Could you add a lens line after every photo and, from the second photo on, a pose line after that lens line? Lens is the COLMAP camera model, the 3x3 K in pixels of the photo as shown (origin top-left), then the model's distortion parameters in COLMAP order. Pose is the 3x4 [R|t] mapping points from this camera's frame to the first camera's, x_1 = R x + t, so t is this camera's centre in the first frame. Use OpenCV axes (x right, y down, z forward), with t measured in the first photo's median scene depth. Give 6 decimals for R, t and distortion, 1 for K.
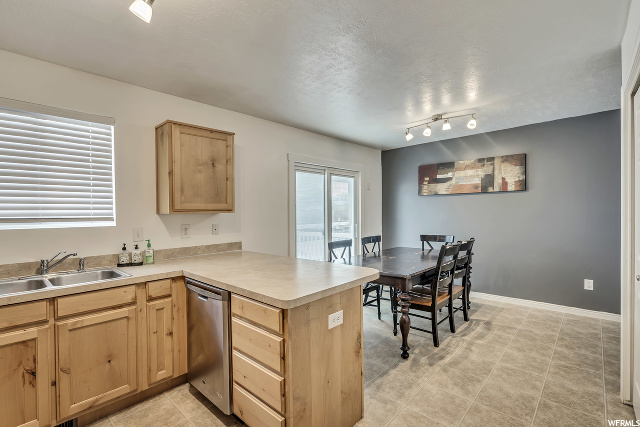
lens RADIAL K [[297.0, 0, 320.0], [0, 297.0, 210.5], [0, 0, 1]] dist [-0.001437, 0.000032]
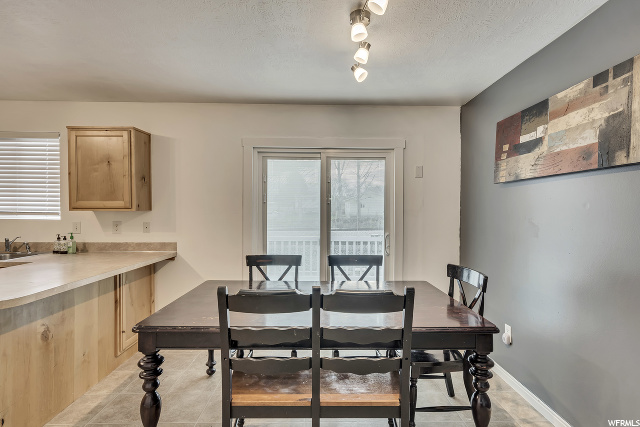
lens RADIAL K [[317.3, 0, 323.4], [0, 317.3, 212.5], [0, 0, 1]] dist [-0.001234, -0.000556]
pose [[0.700482, 0.023556, -0.713281, 0.589451], [-0.013198, 0.999712, 0.020054, -0.010443], [0.713548, -0.004634, 0.700591, 0.496923]]
